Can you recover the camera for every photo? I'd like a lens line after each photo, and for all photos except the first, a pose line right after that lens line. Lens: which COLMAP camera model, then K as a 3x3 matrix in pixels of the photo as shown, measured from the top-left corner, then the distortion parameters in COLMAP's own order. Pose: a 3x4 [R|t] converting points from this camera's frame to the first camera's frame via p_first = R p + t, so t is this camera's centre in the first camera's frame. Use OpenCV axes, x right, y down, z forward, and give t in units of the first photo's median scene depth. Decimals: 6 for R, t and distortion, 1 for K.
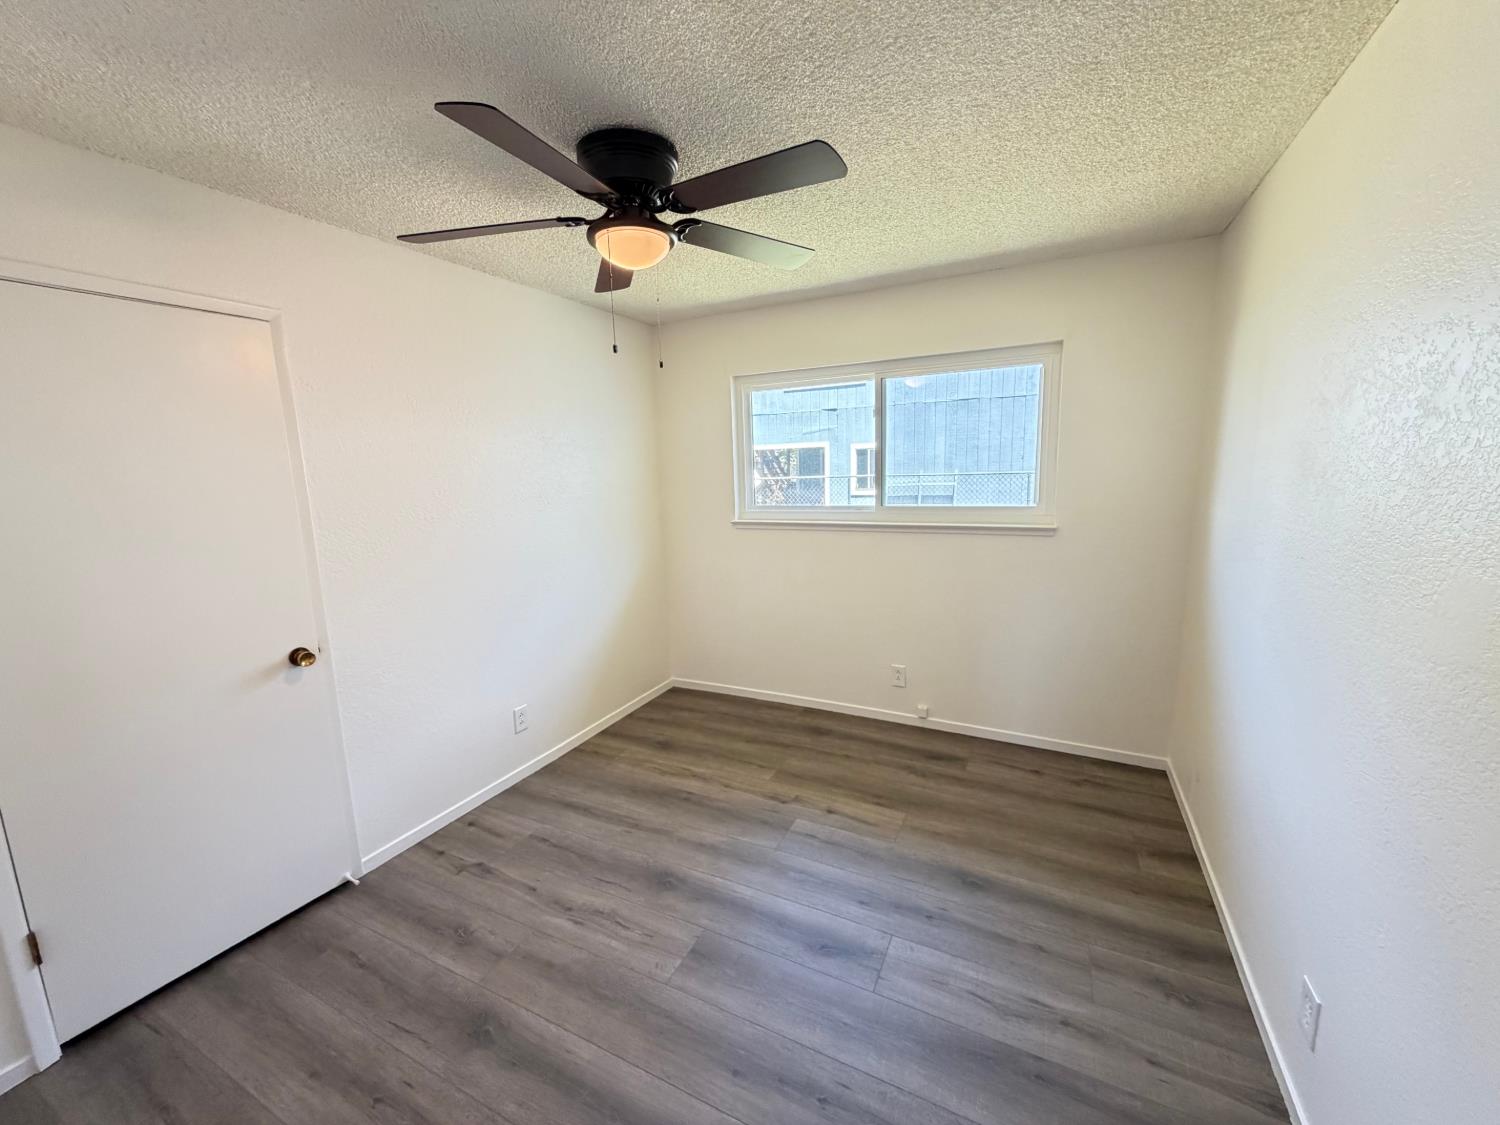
lens RADIAL K [[596.9, 0, 743.2], [0, 596.9, 566.2], [0, 0, 1]] dist [-0.002279, 0.000563]
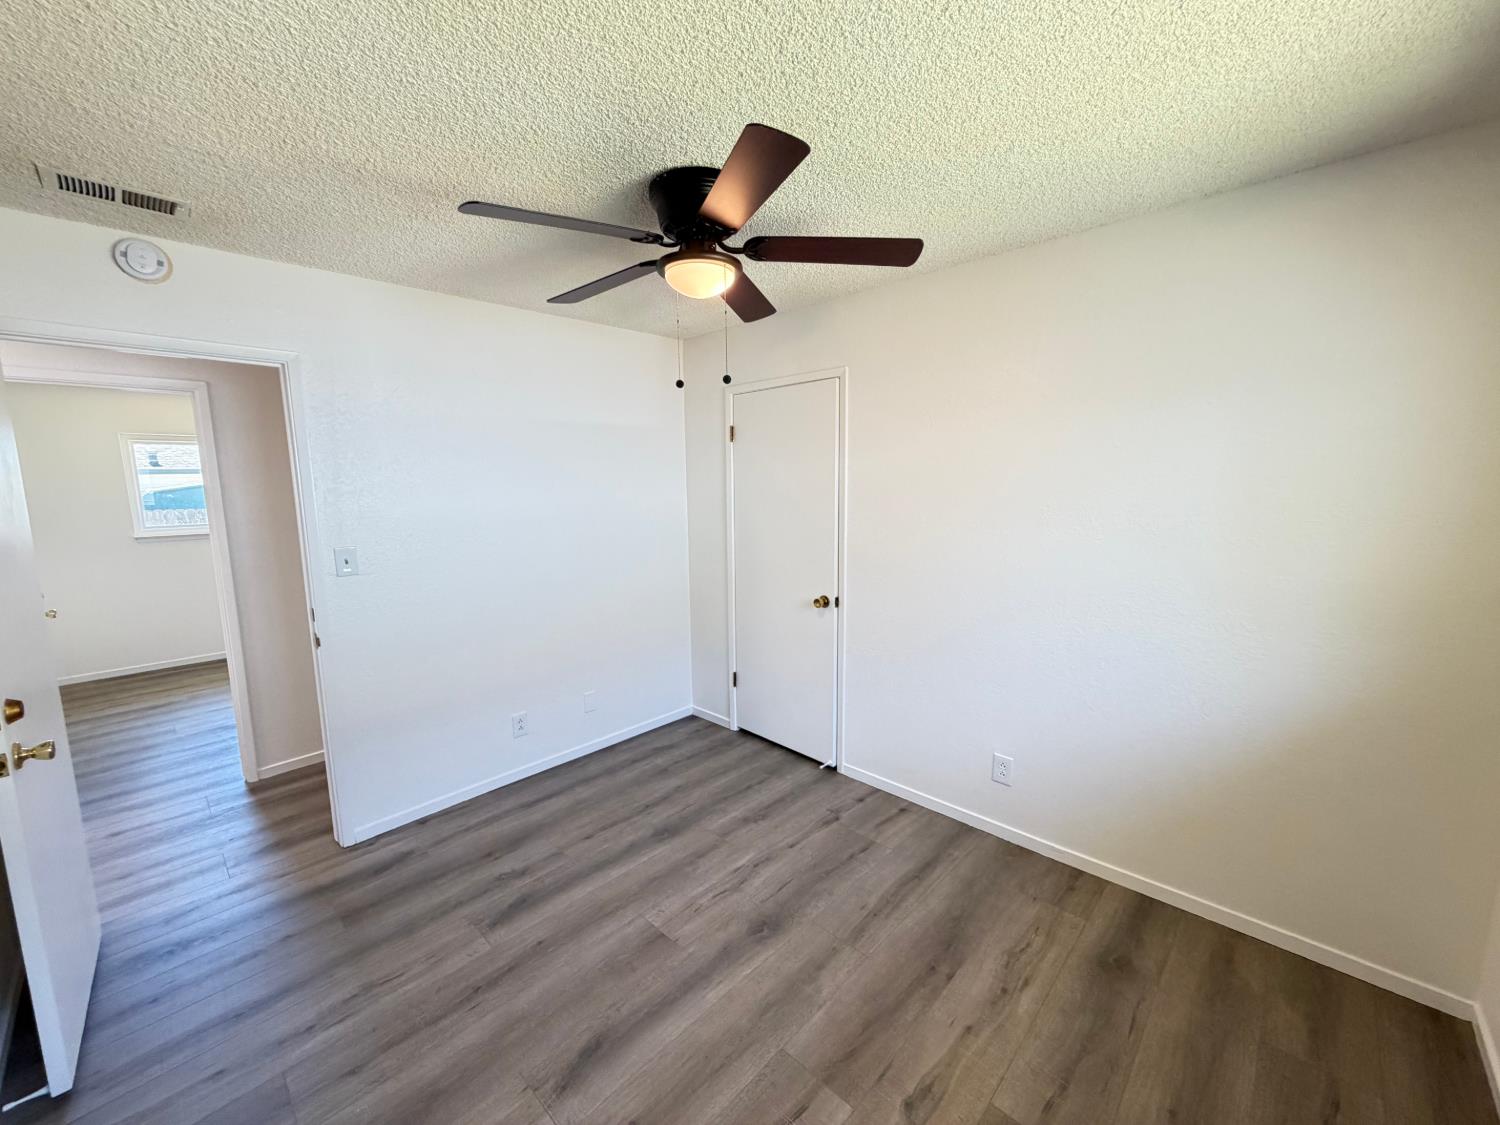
lens RADIAL K [[596.9, 0, 758.0], [0, 596.9, 563.6], [0, 0, 1]] dist [-0.002279, 0.000563]
pose [[-0.281210, 0.167289, -0.944953, 0.735968], [-0.139214, 0.967161, 0.212649, -0.249885], [0.949495, 0.191350, -0.248686, 1.230105]]
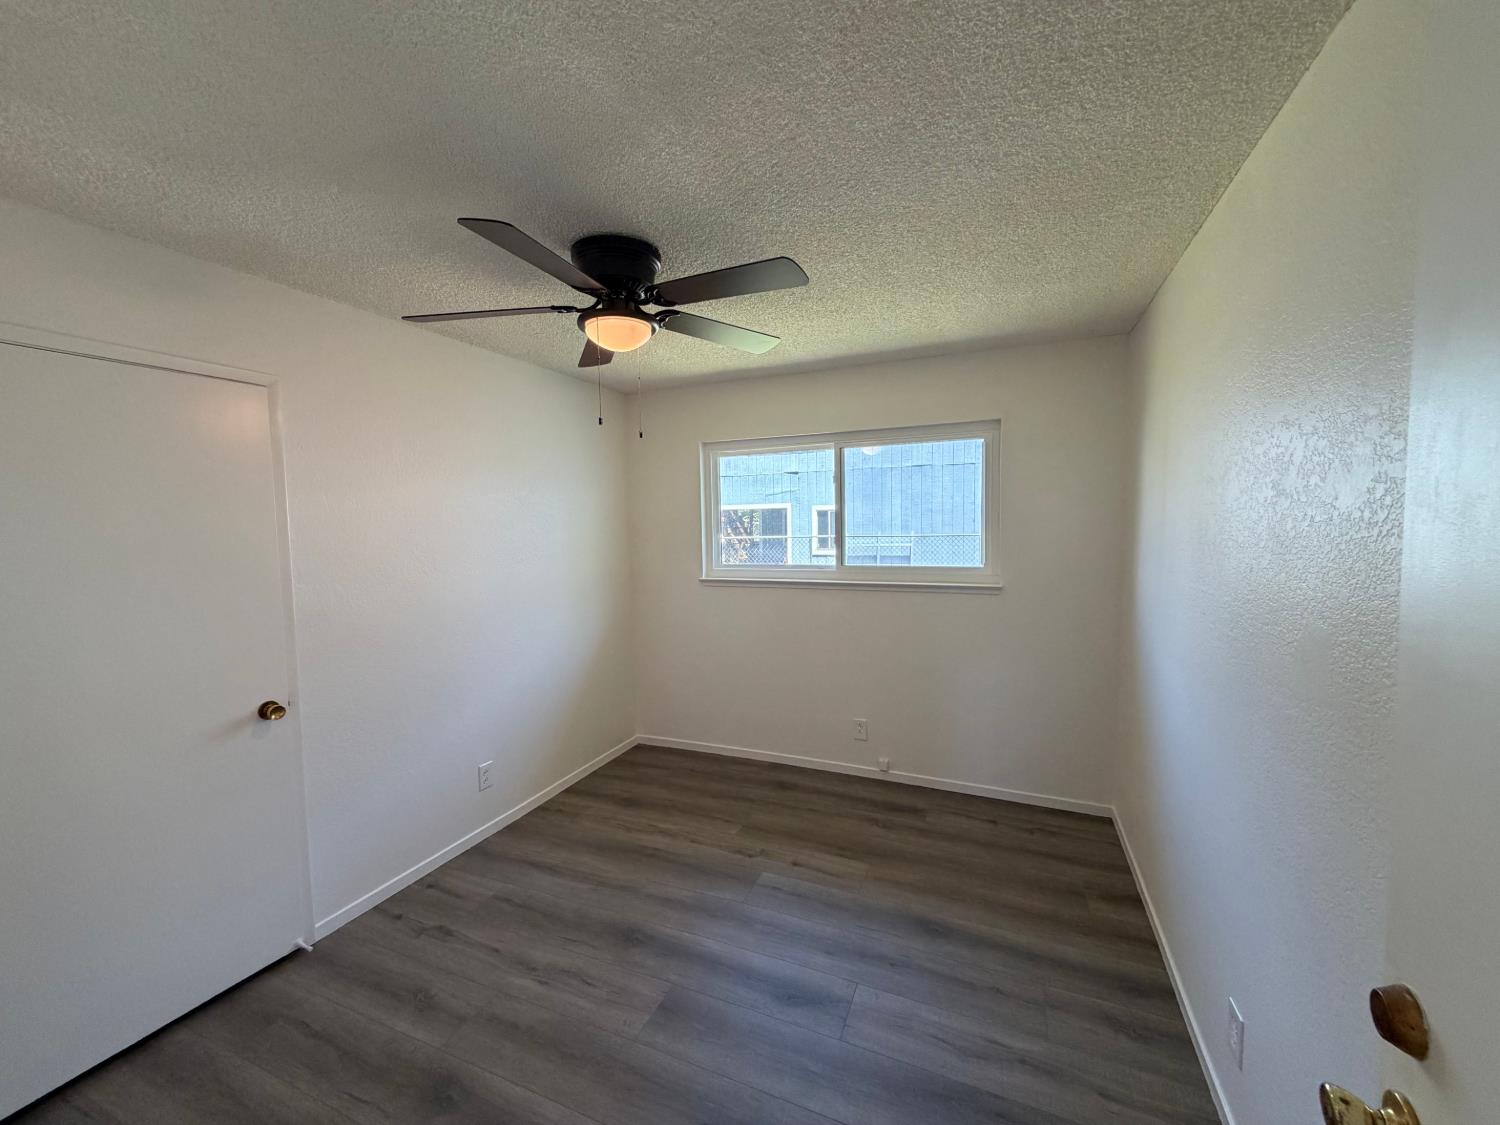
lens RADIAL K [[596.9, 0, 744.3], [0, 596.9, 568.4], [0, 0, 1]] dist [-0.002279, 0.000563]
pose [[0.997900, 0.008100, 0.064264, -0.014499], [-0.002041, 0.995589, -0.093797, 0.007006], [-0.064740, 0.093469, 0.993515, -0.067459]]
